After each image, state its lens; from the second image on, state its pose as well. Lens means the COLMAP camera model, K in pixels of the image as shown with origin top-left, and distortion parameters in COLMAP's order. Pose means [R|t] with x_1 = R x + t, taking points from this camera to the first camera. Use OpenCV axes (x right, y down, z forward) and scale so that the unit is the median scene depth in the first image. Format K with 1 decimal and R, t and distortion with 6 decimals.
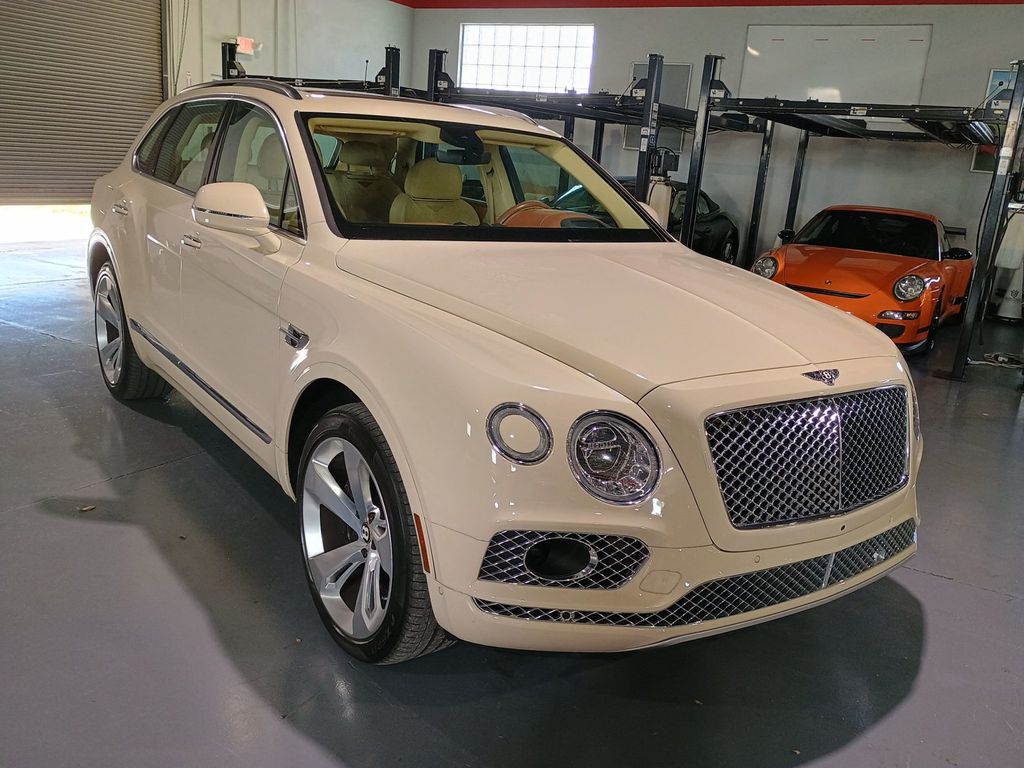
lens RADIAL K [[880.9, 0, 520.0], [0, 880.9, 381.3], [0, 0, 1]] dist [0.062087, -0.077800]
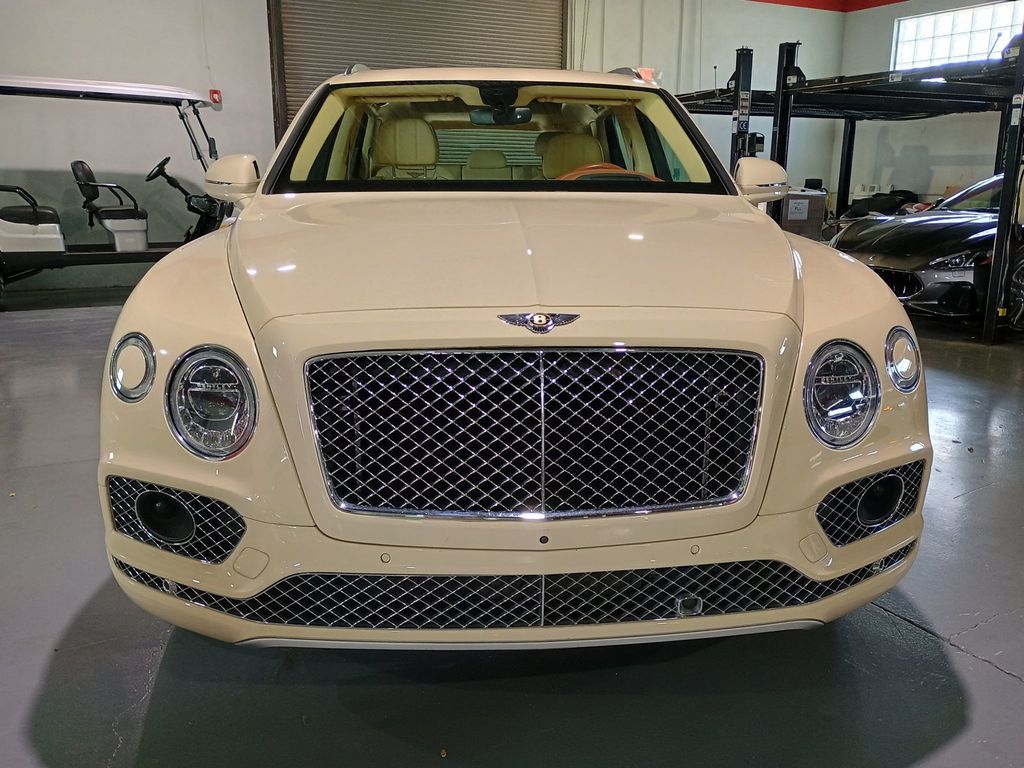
lens RADIAL K [[880.9, 0, 520.0], [0, 880.9, 381.3], [0, 0, 1]] dist [0.062087, -0.077800]
pose [[0.845970, 0.046198, -0.531225, 0.464579], [-0.069834, 0.997258, -0.024483, 0.039435], [0.528637, 0.057809, 0.846877, 0.262673]]
